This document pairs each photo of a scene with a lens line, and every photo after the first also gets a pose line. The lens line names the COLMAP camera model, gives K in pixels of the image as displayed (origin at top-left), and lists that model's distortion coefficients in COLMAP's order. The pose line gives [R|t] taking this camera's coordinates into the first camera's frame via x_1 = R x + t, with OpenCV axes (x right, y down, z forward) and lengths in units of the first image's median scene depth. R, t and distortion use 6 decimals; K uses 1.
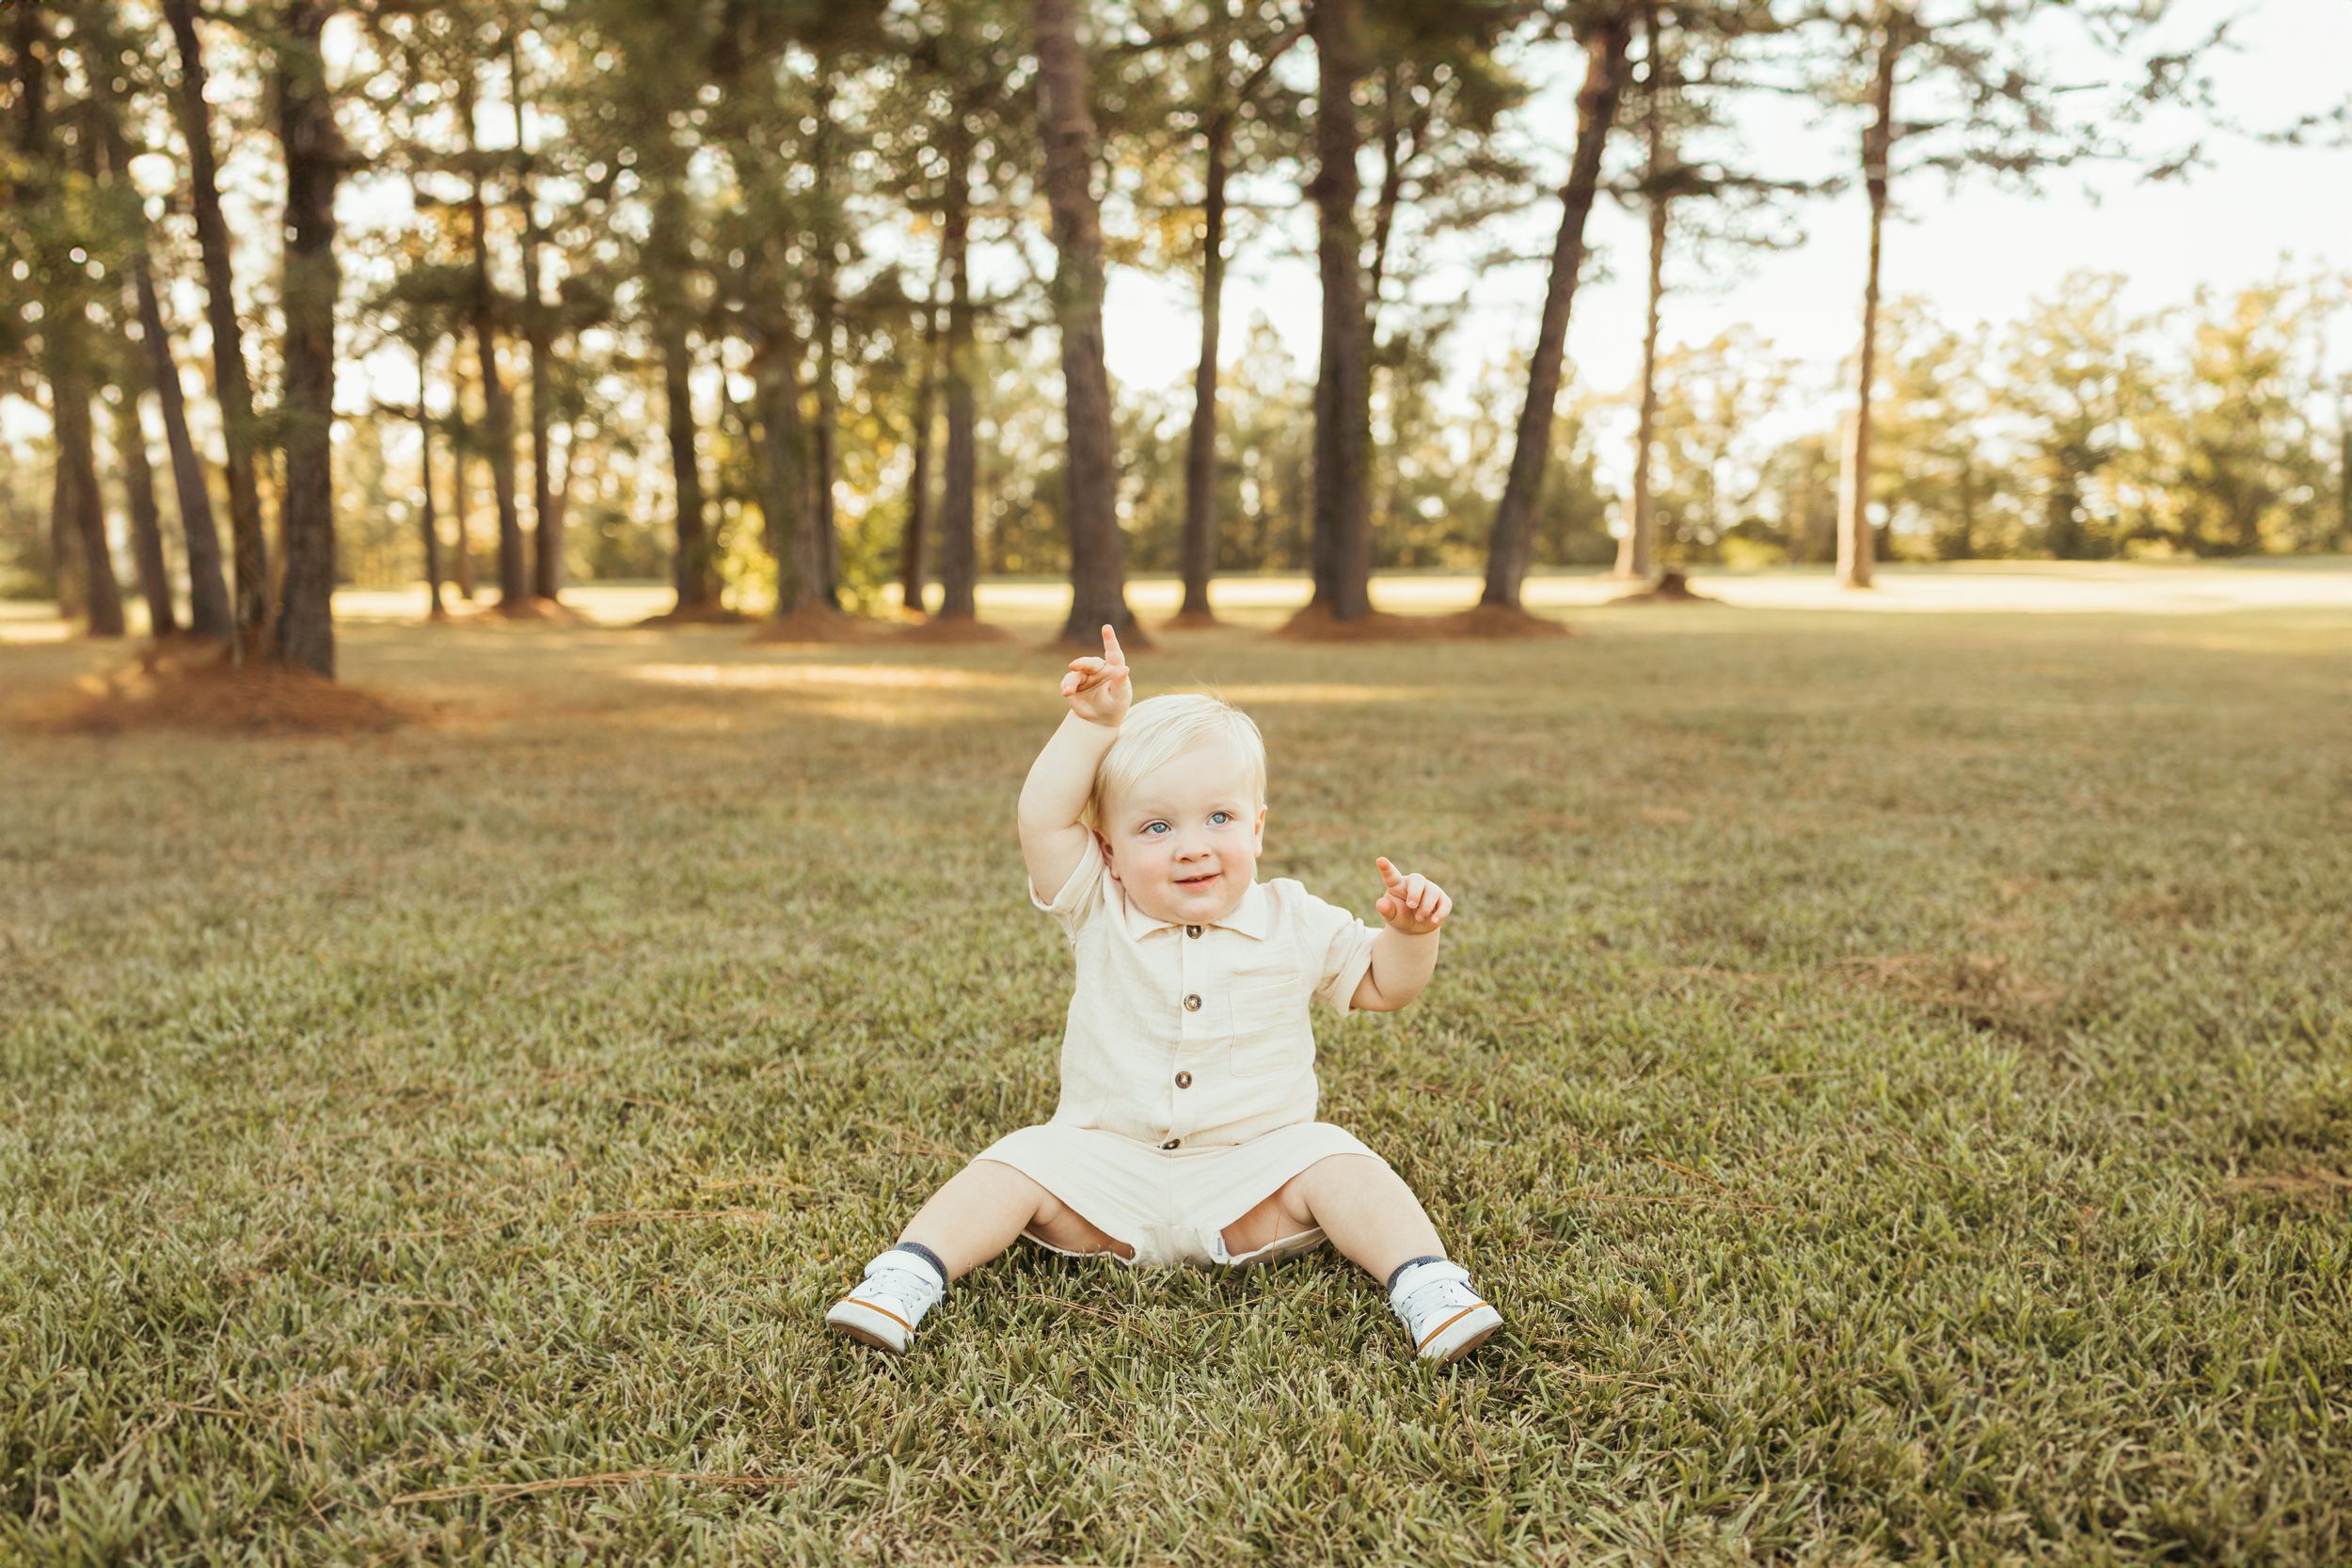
lens RADIAL K [[2427.2, 0, 1176.0], [0, 2427.2, 784.0], [0, 0, 1]] dist [0.002900, 0.002522]
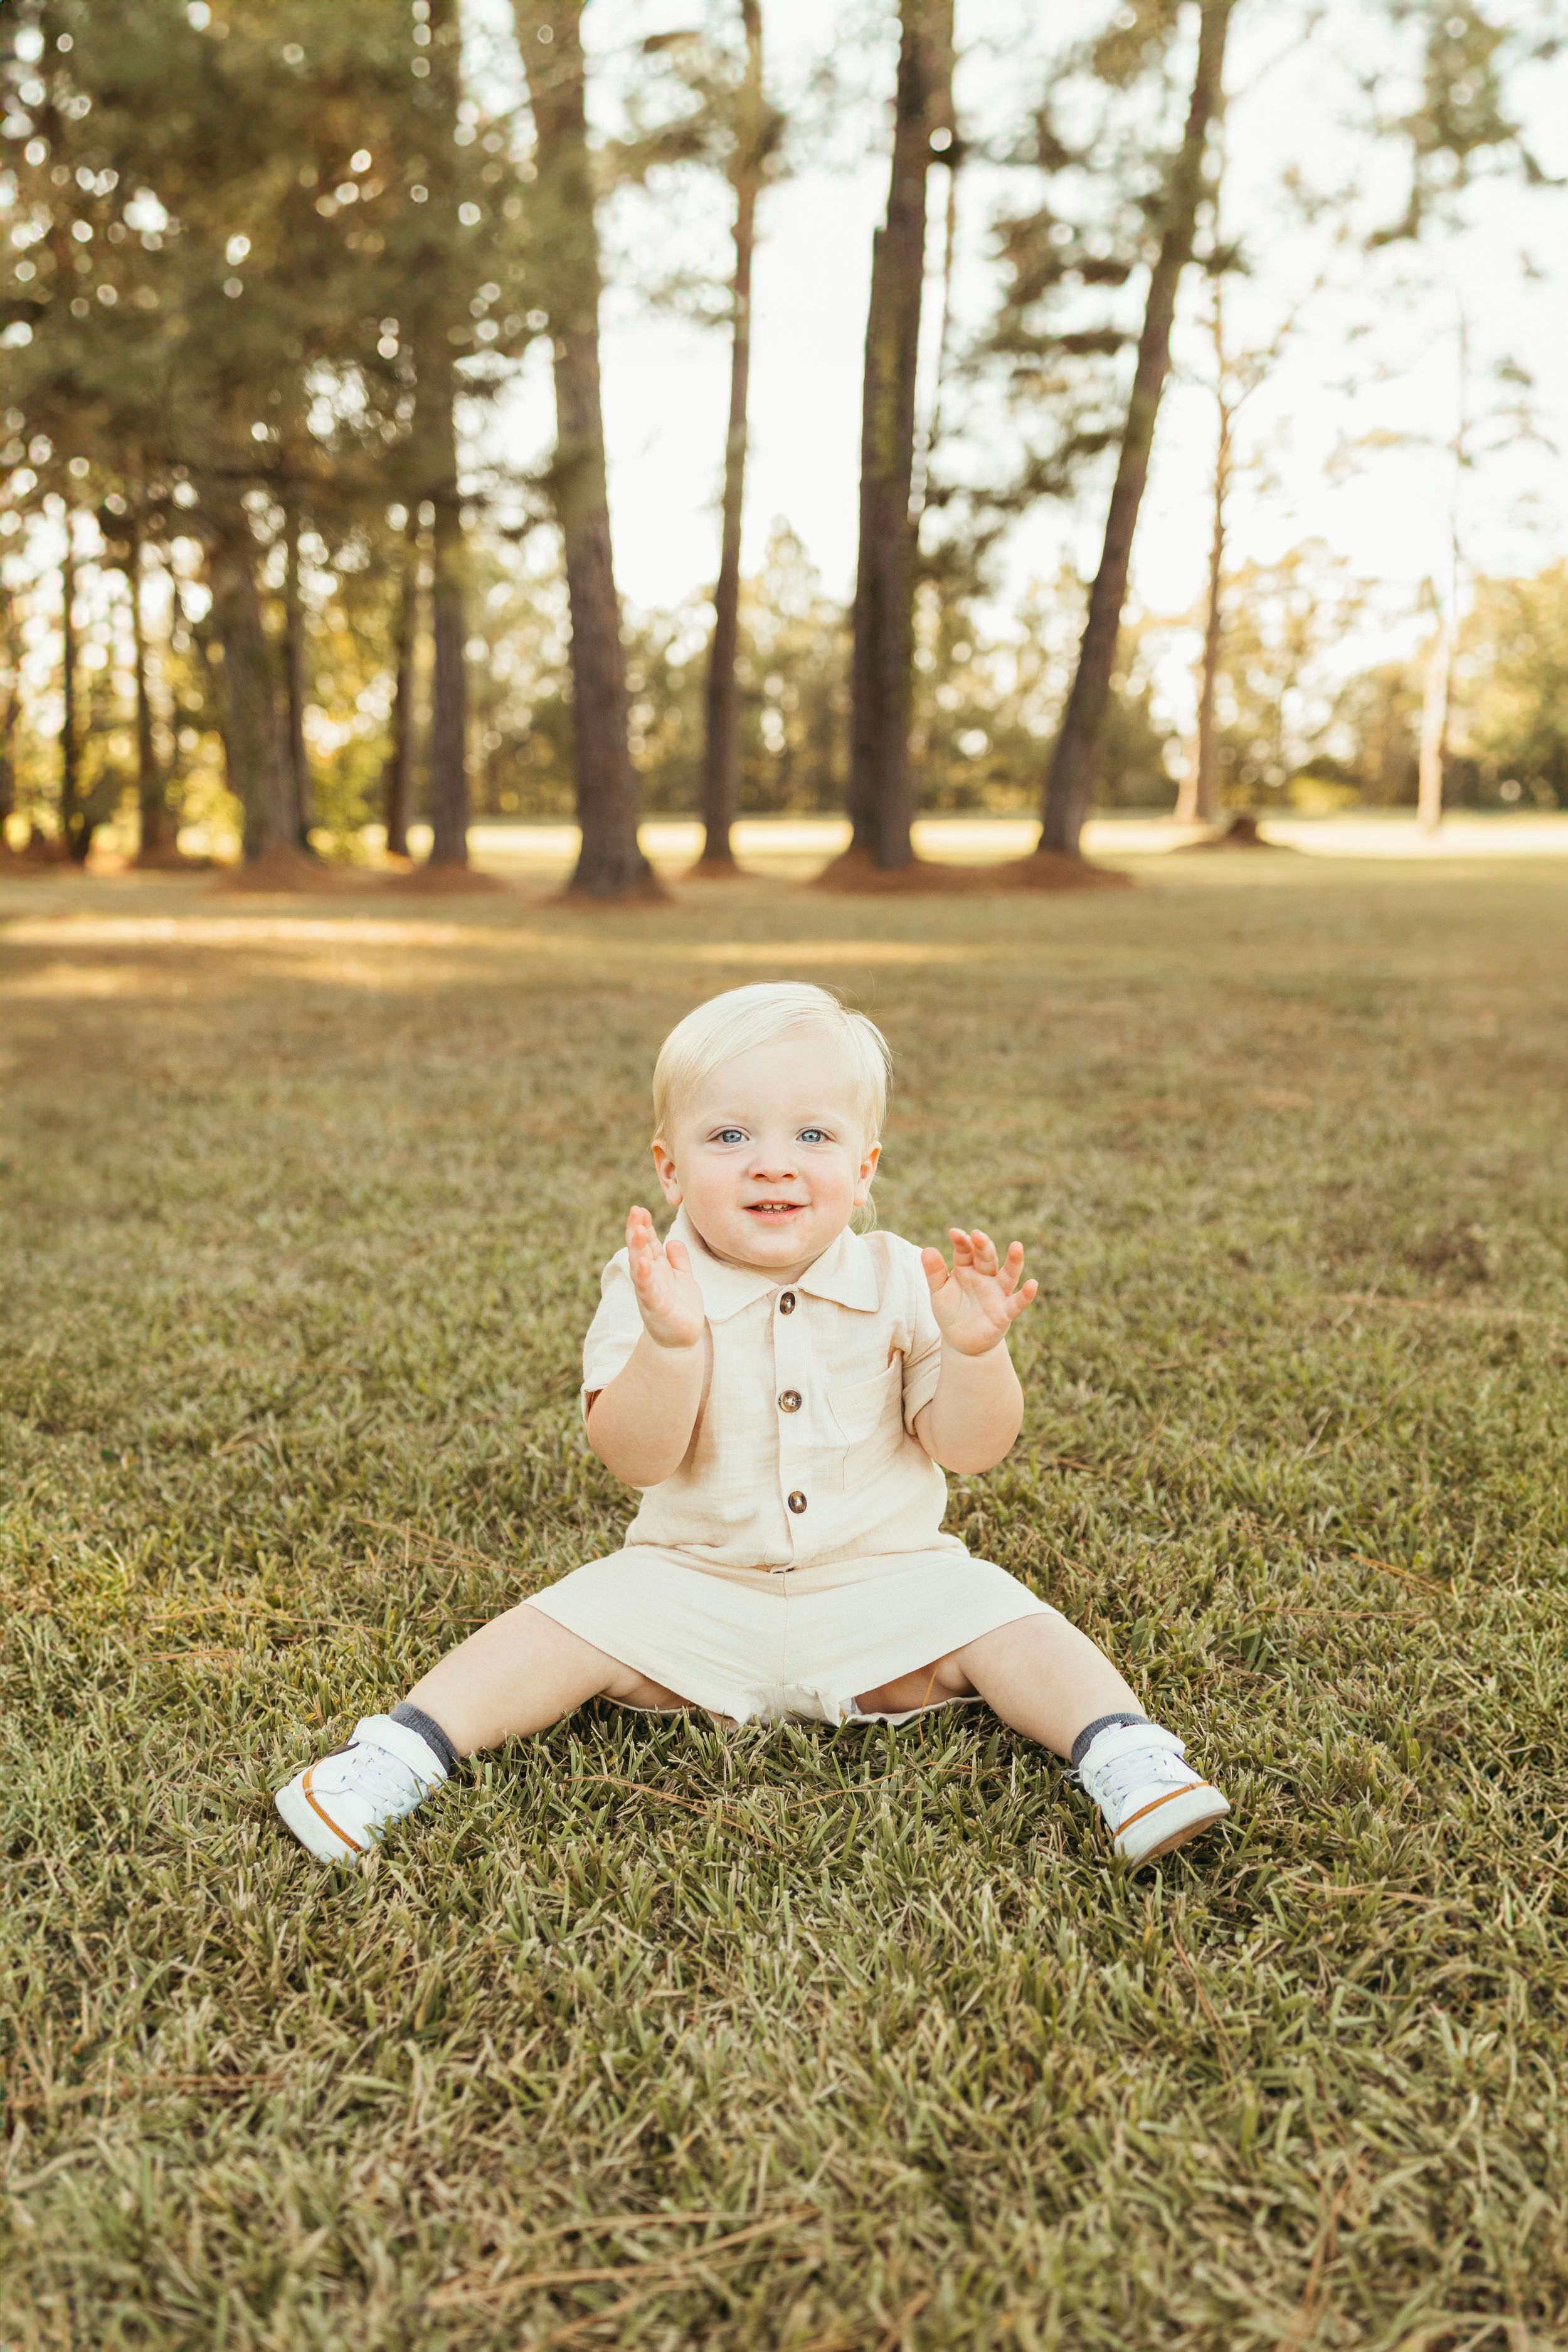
lens RADIAL K [[2427.1, 0, 791.4], [0, 2427.1, 1253.9], [0, 0, 1]] dist [0.002900, 0.002522]
pose [[0.998463, -0.006148, 0.055087, -0.029023], [0.001091, 0.995817, 0.091368, -0.015992], [-0.055418, -0.091168, 0.994292, 0.196648]]
